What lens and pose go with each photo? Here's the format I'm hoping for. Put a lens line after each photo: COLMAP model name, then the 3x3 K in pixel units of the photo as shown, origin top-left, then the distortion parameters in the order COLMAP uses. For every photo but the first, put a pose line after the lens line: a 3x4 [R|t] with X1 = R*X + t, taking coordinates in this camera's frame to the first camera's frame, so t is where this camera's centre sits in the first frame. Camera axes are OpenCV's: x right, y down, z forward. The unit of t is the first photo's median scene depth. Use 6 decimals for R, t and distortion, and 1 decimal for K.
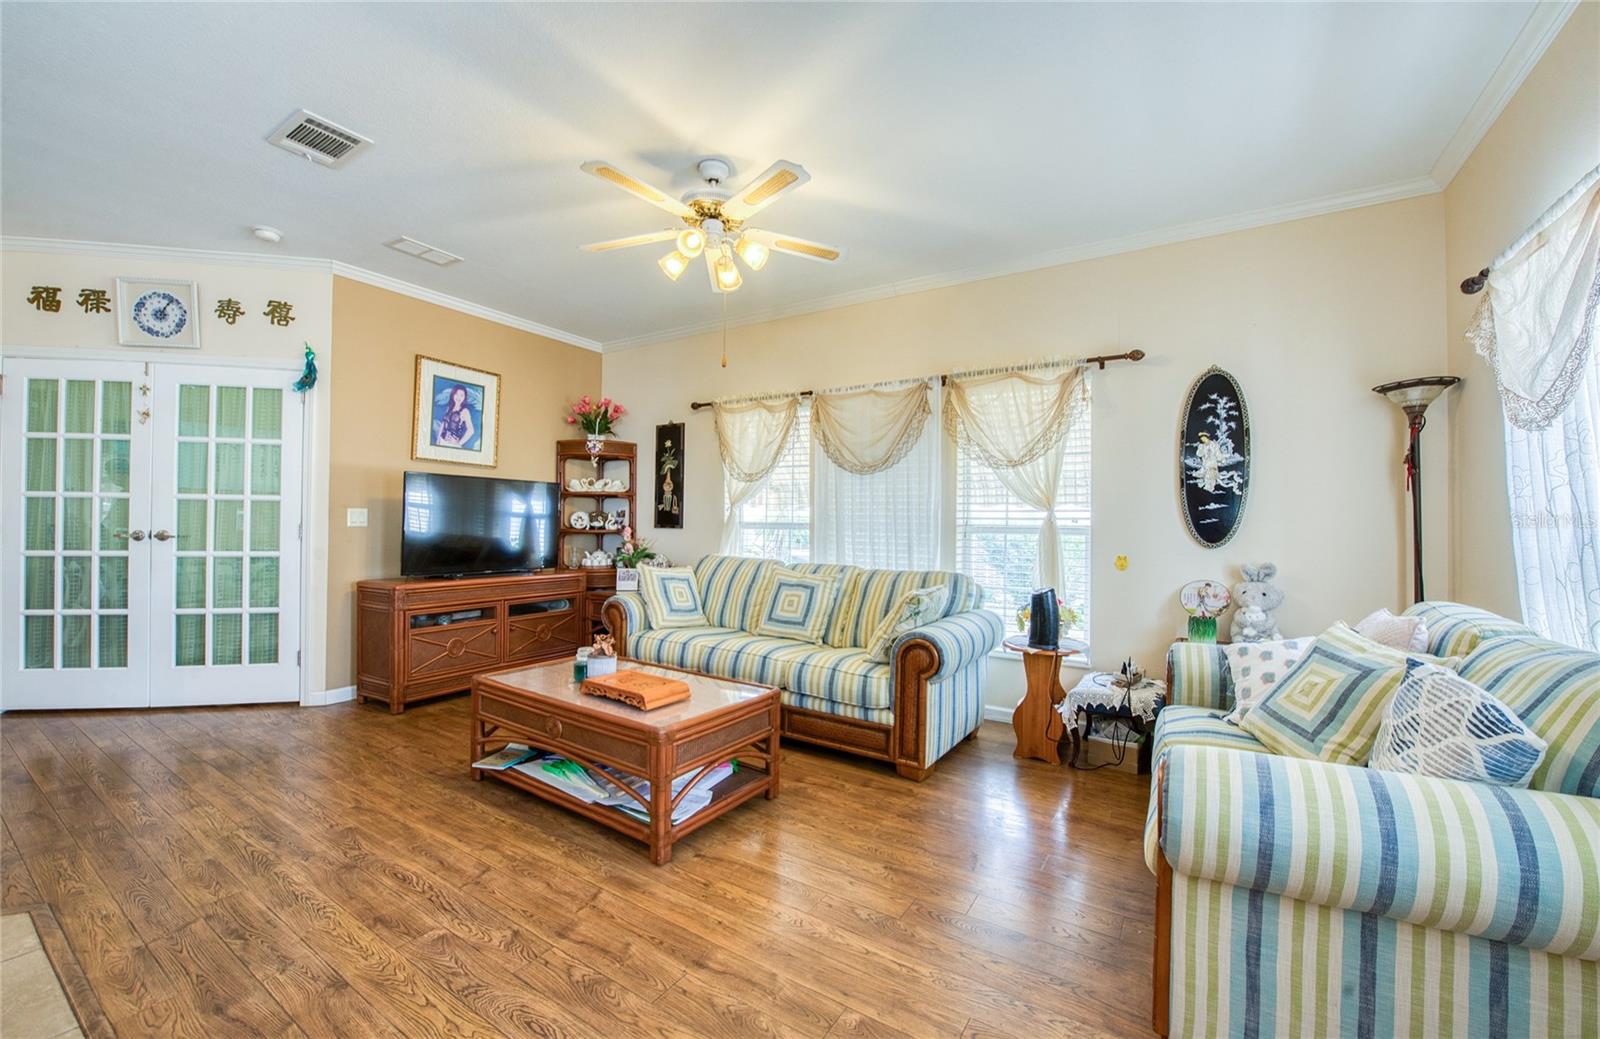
lens RADIAL K [[640.3, 0, 808.7], [0, 640.3, 521.0], [0, 0, 1]] dist [-0.018563, -0.000976]
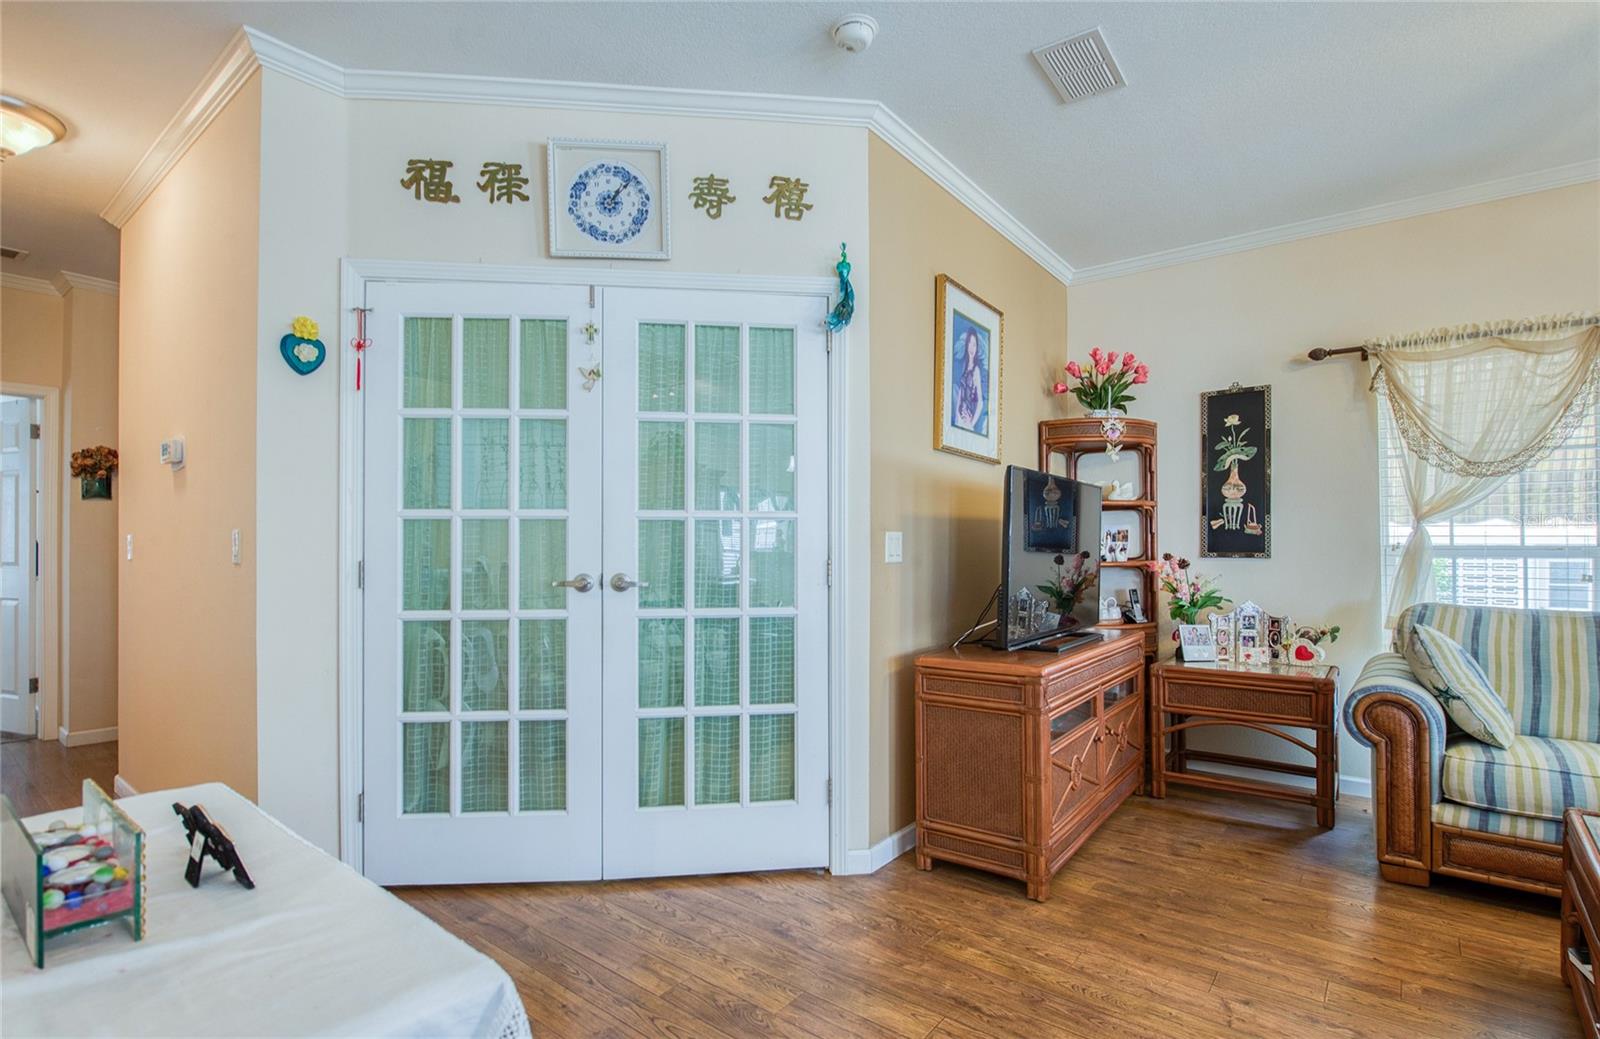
lens RADIAL K [[768.3, 0, 790.0], [0, 768.3, 535.3], [0, 0, 1]] dist [-0.007636, -0.003796]
pose [[0.994578, -0.012866, -0.103191, -0.794285], [0.011990, 0.999887, -0.009103, -0.011989], [0.103296, 0.007816, 0.994620, 0.307005]]
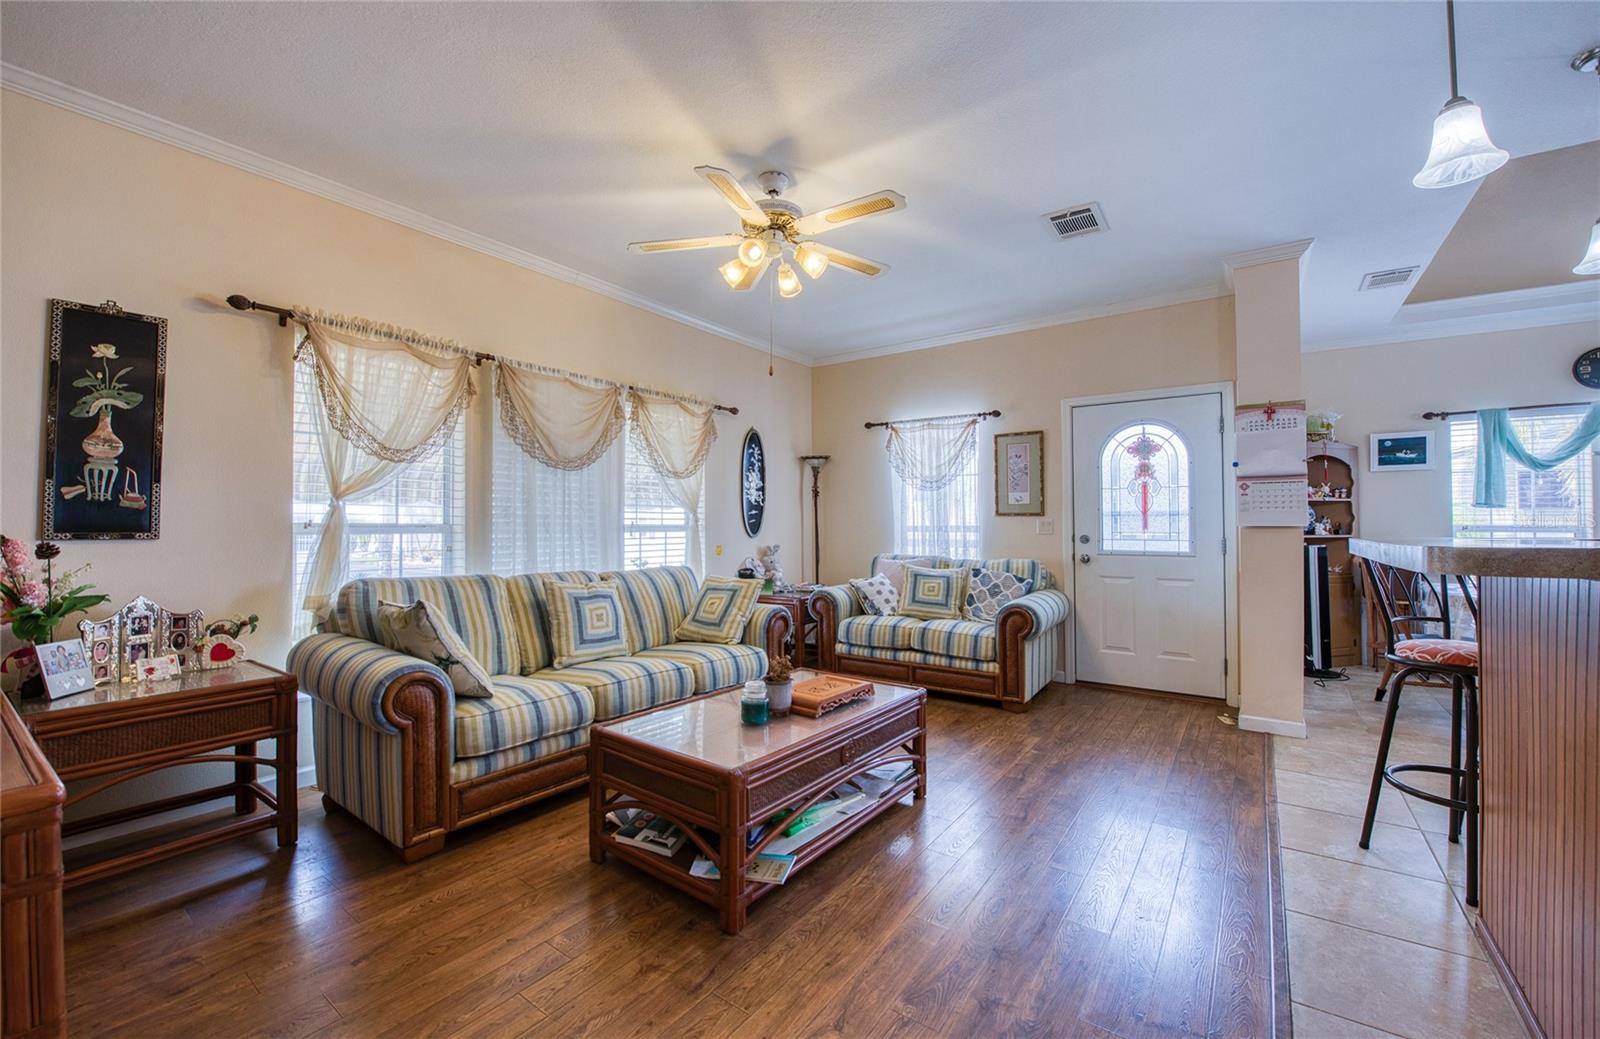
lens RADIAL K [[640.3, 0, 803.6], [0, 640.3, 513.5], [0, 0, 1]] dist [-0.018563, -0.000976]
pose [[0.053102, 0.005399, 0.998574, -0.878867], [-0.005296, 0.999973, -0.005125, -0.010172], [-0.998575, -0.005017, 0.053129, 0.676721]]
